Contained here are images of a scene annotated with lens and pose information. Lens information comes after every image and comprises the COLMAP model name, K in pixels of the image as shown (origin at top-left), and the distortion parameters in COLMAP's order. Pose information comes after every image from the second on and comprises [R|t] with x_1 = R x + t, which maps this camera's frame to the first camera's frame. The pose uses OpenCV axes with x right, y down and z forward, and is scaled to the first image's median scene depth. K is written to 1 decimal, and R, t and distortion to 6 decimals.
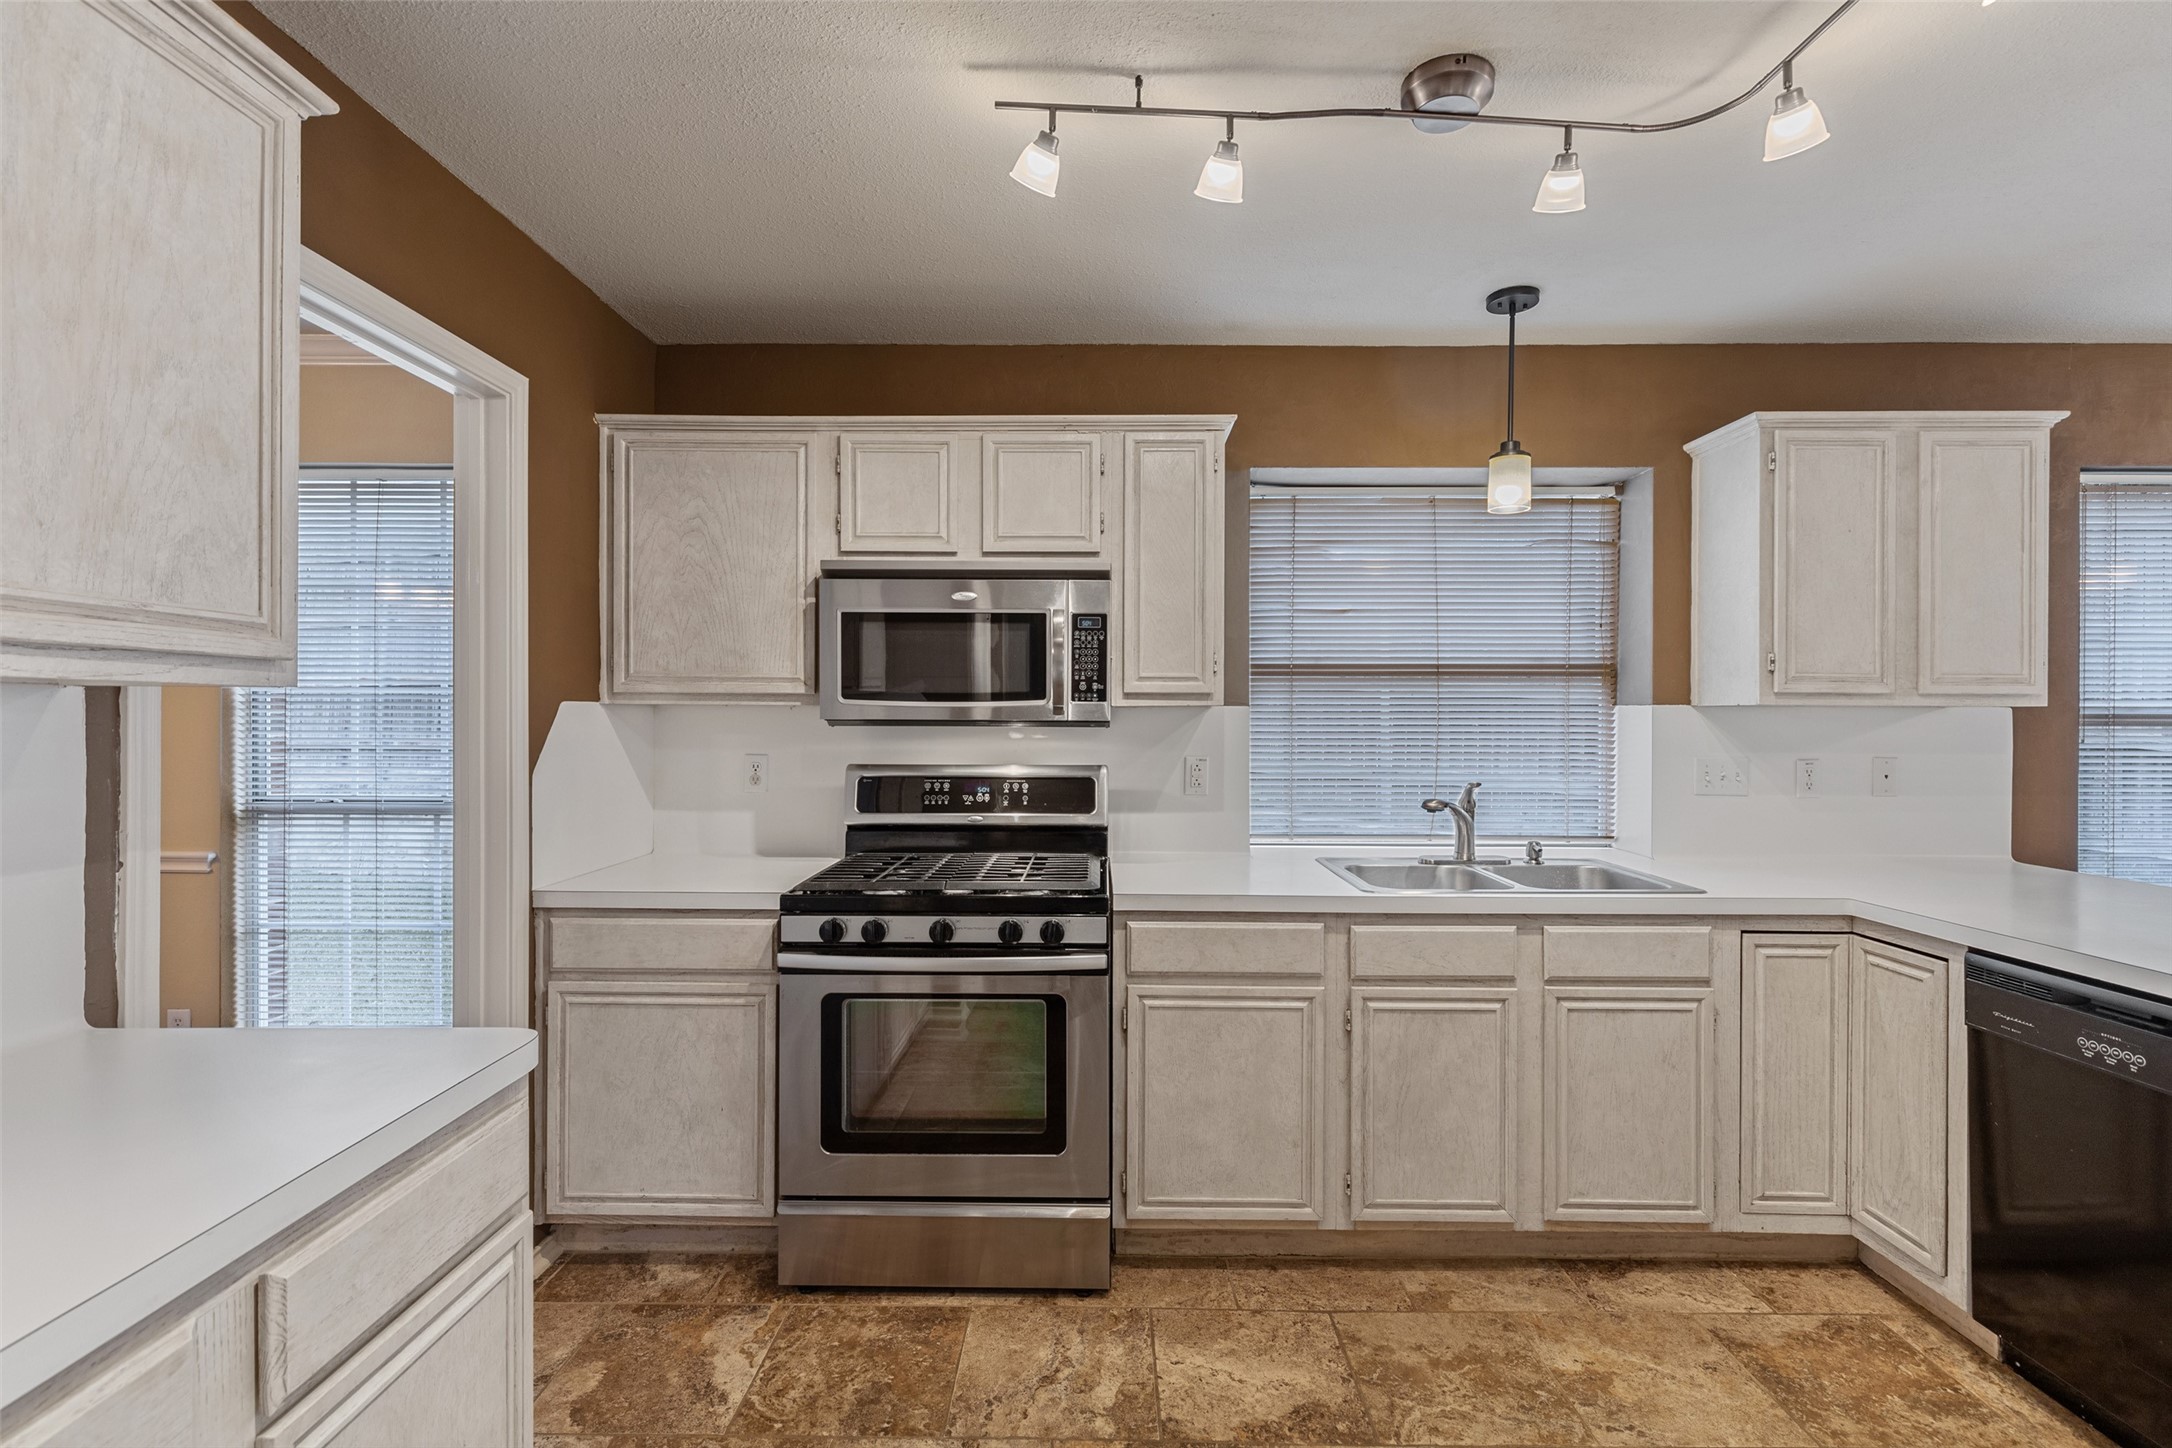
lens RADIAL K [[974.4, 0, 1097.6], [0, 974.4, 720.3], [0, 0, 1]] dist [0.007657, -0.001928]
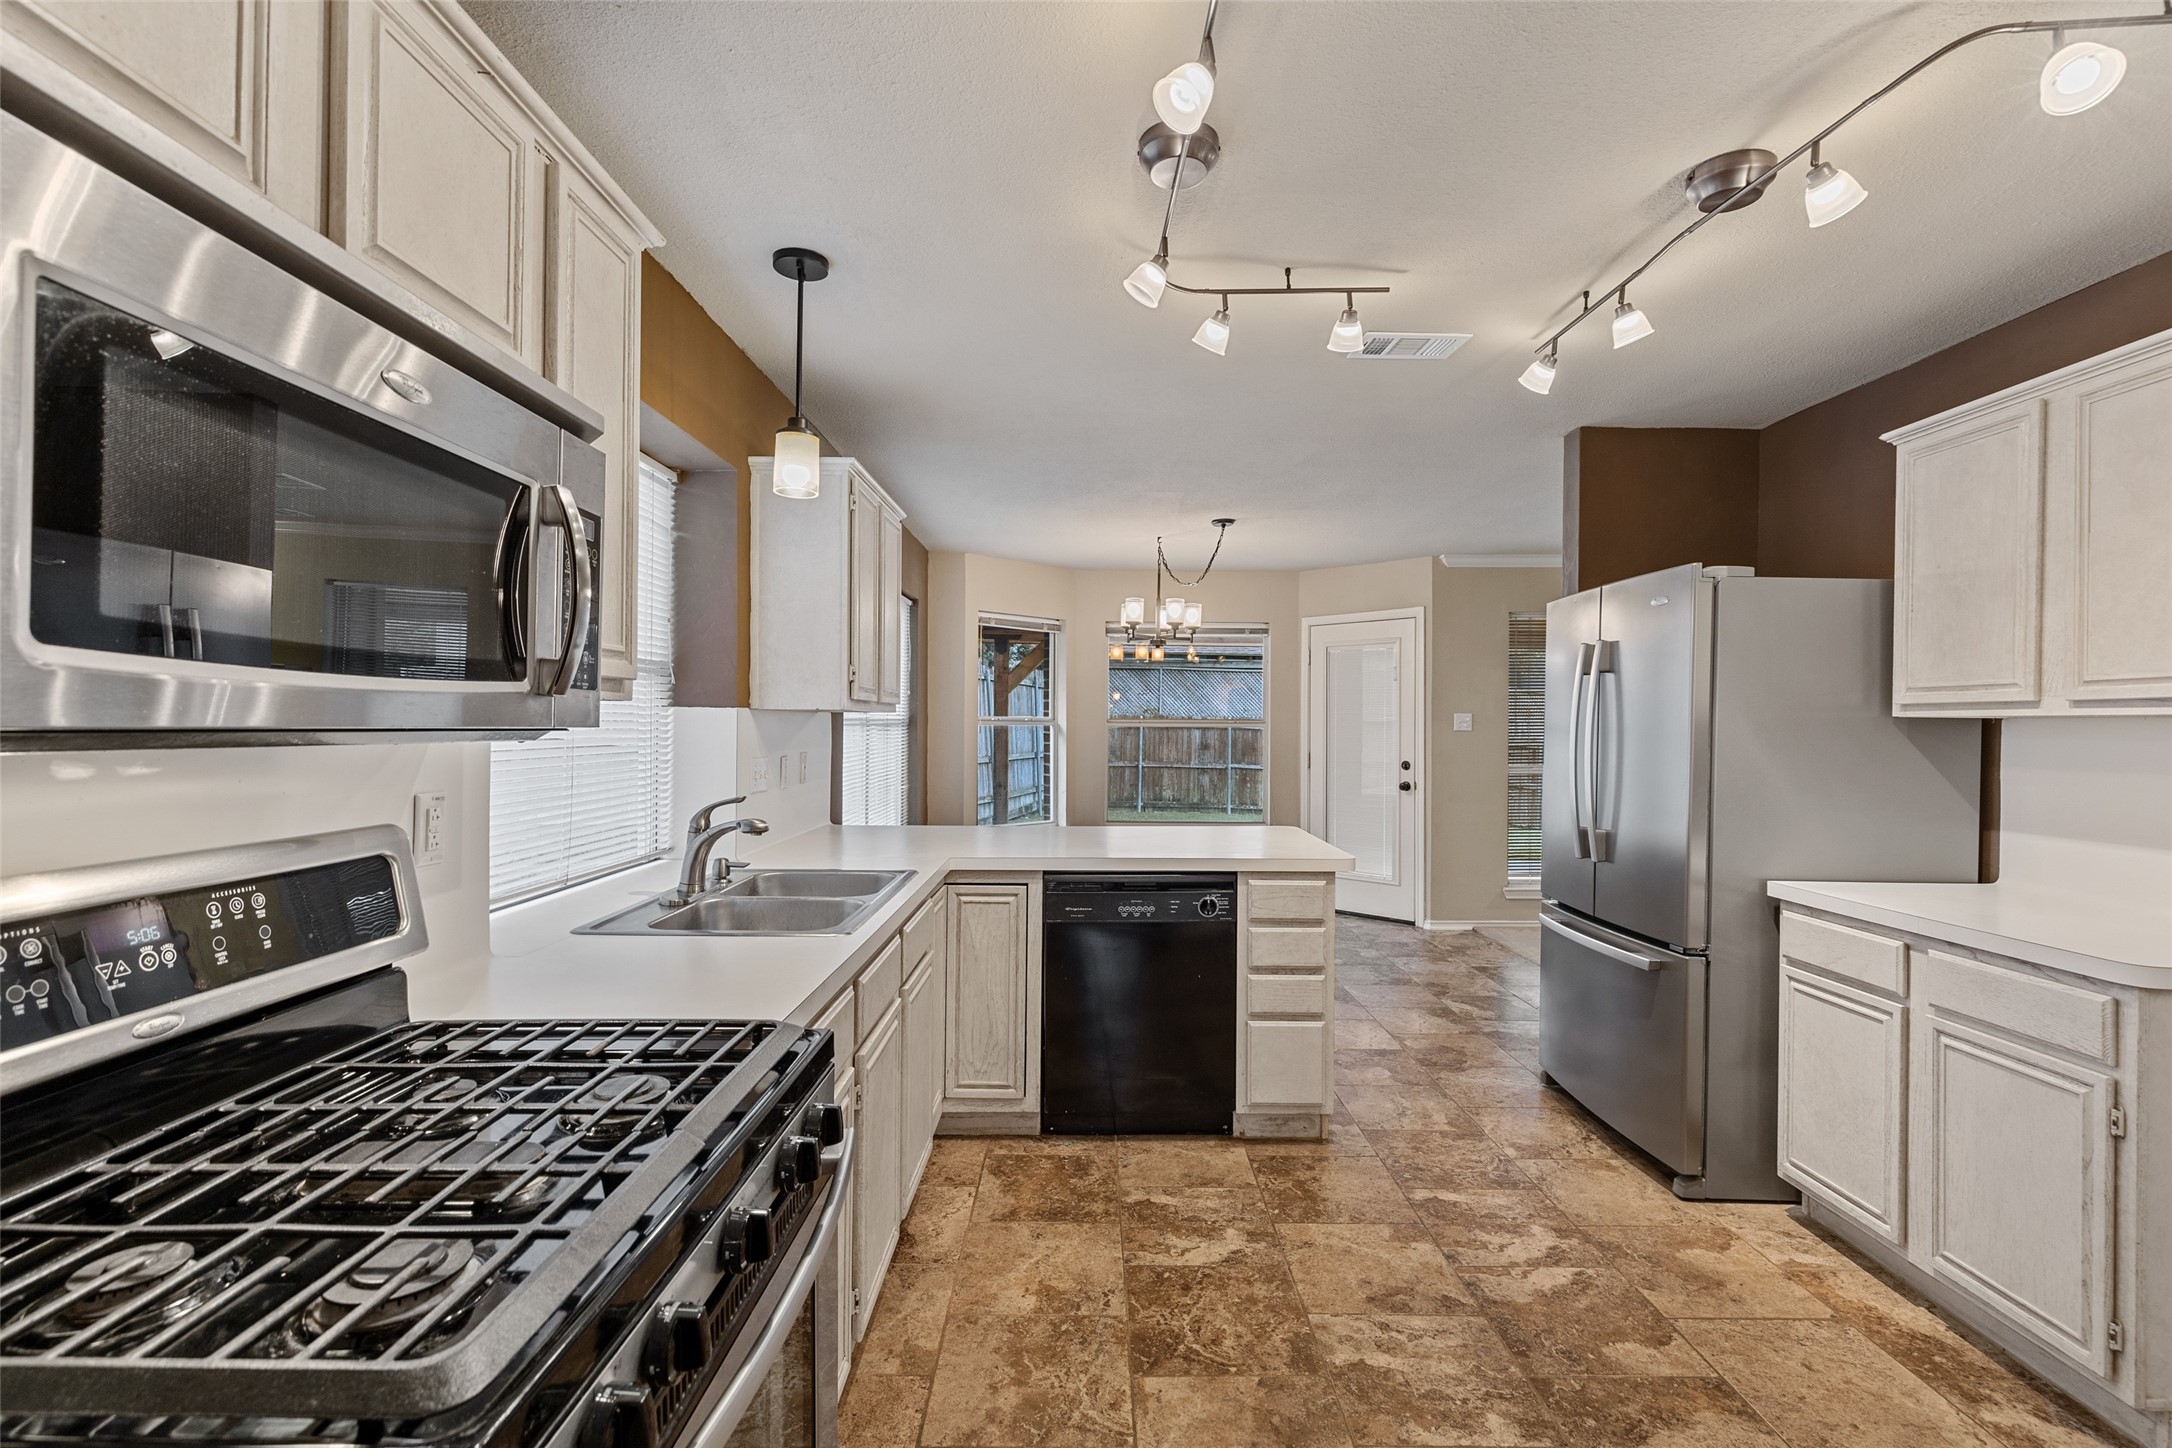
lens RADIAL K [[974.4, 0, 1087.9], [0, 974.4, 720.4], [0, 0, 1]] dist [0.007657, -0.001928]
pose [[-0.000591, -0.000752, 1.000000, -0.550791], [-0.002326, 0.999997, 0.000750, -0.005170], [-0.999997, -0.002325, -0.000593, 0.812060]]
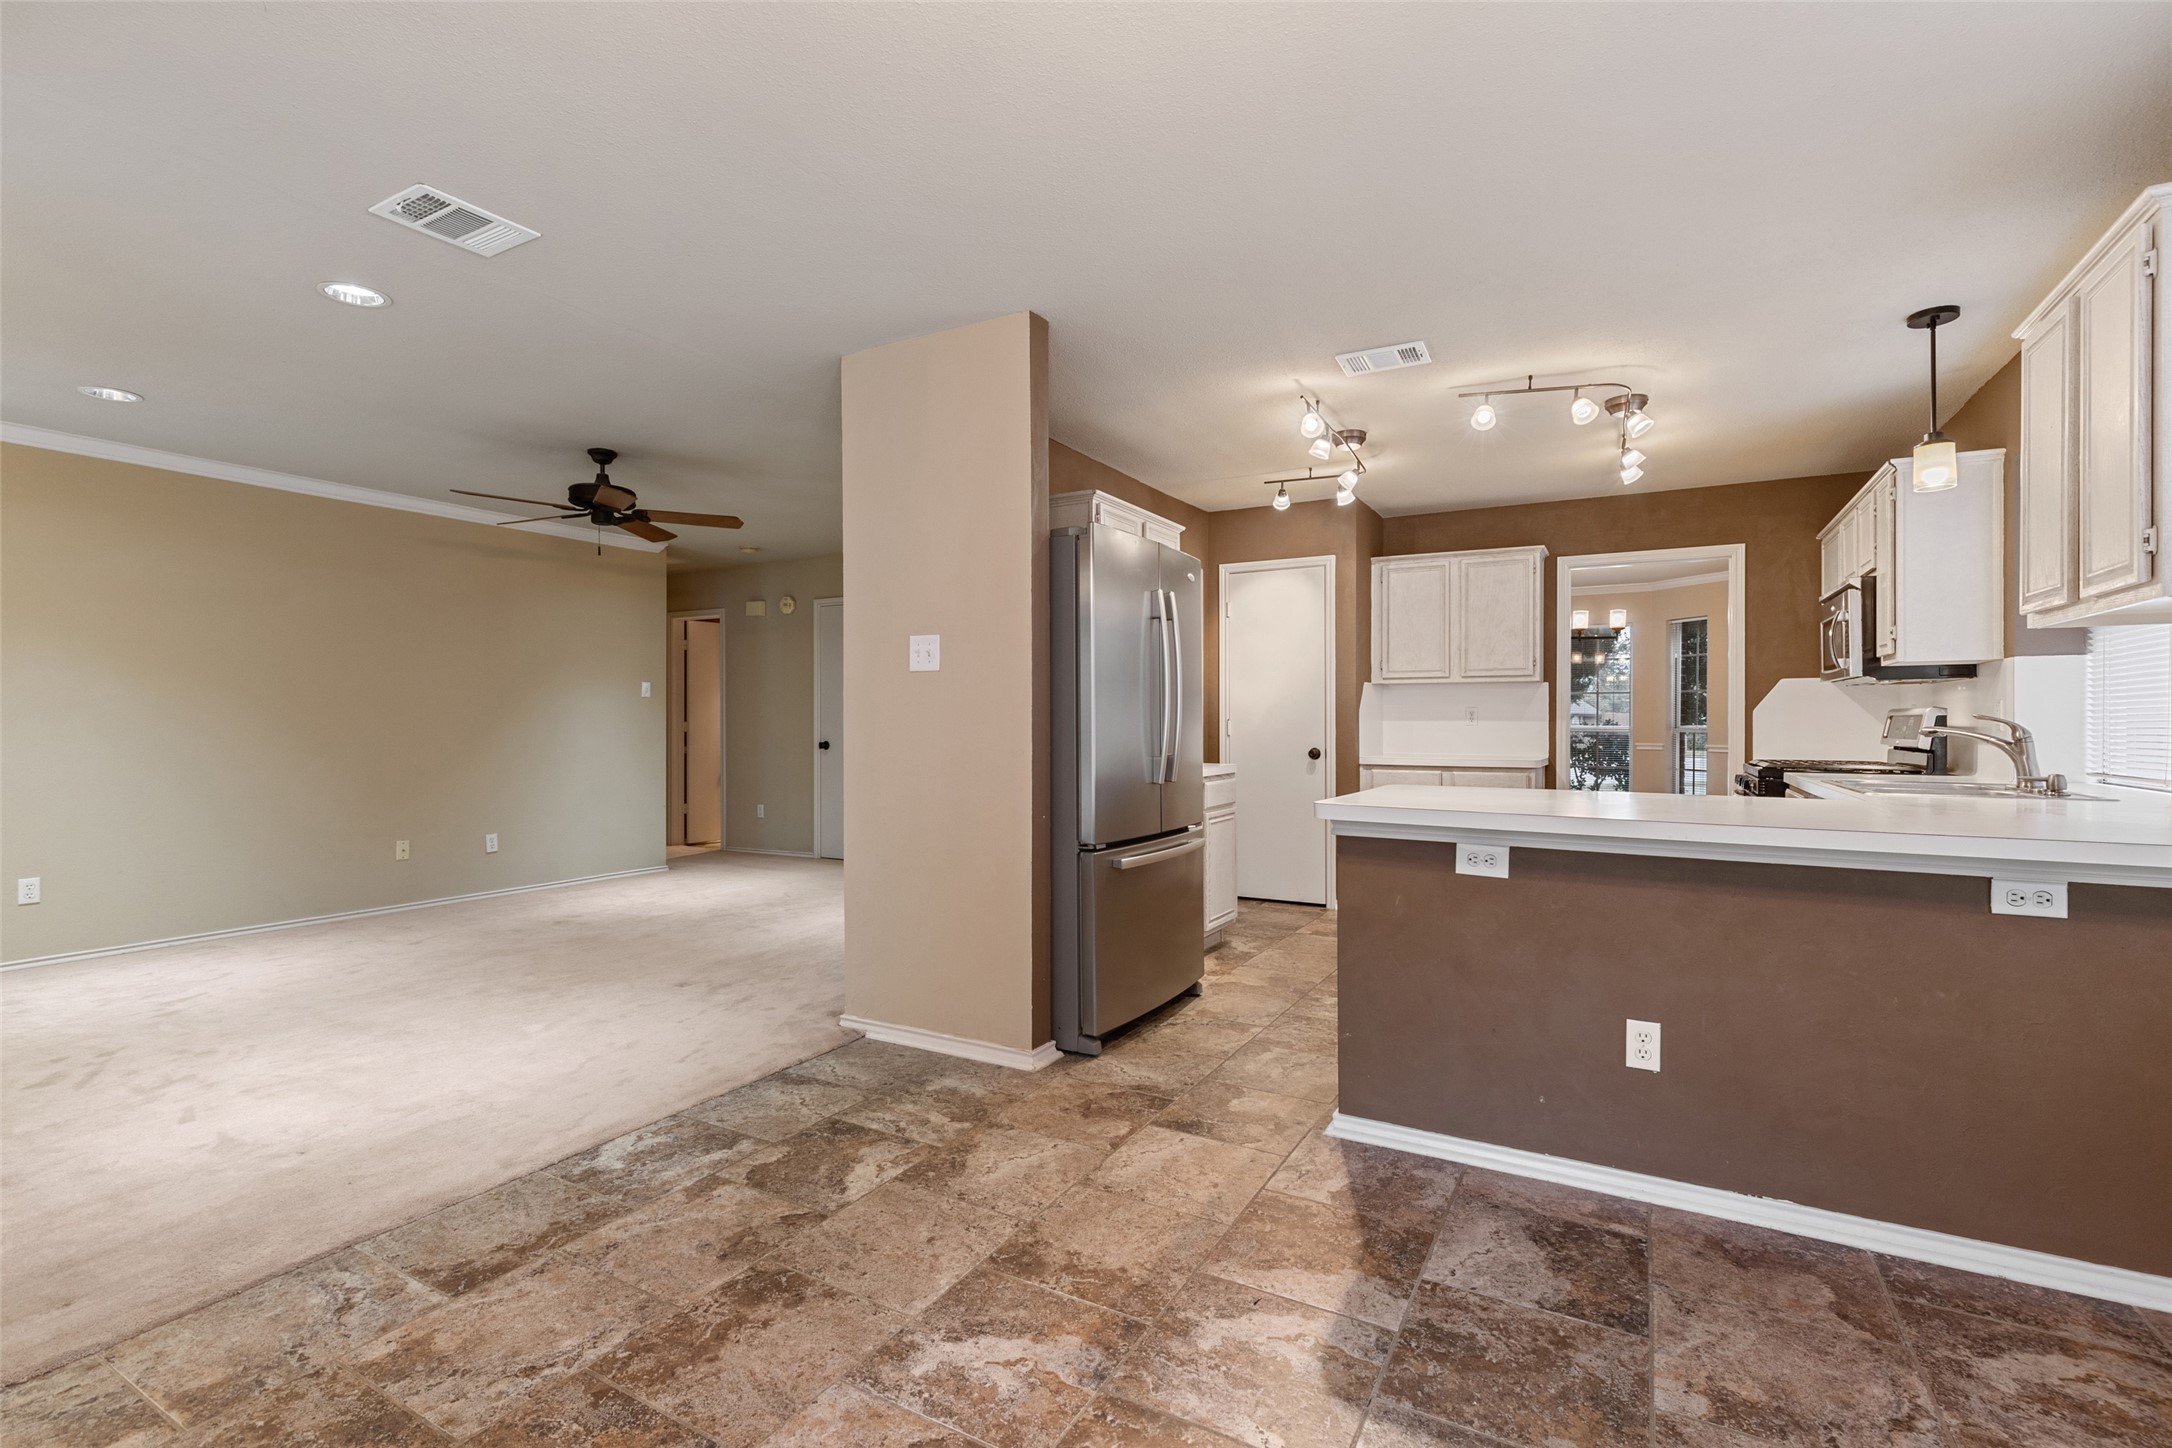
lens RADIAL K [[974.4, 0, 1085.0], [0, 974.4, 725.8], [0, 0, 1]] dist [0.007657, -0.001928]
pose [[-0.491282, -0.000781, -0.871000, 2.235191], [-0.006815, 0.999972, 0.002947, 0.095042], [0.870974, 0.007383, -0.491274, 0.760550]]
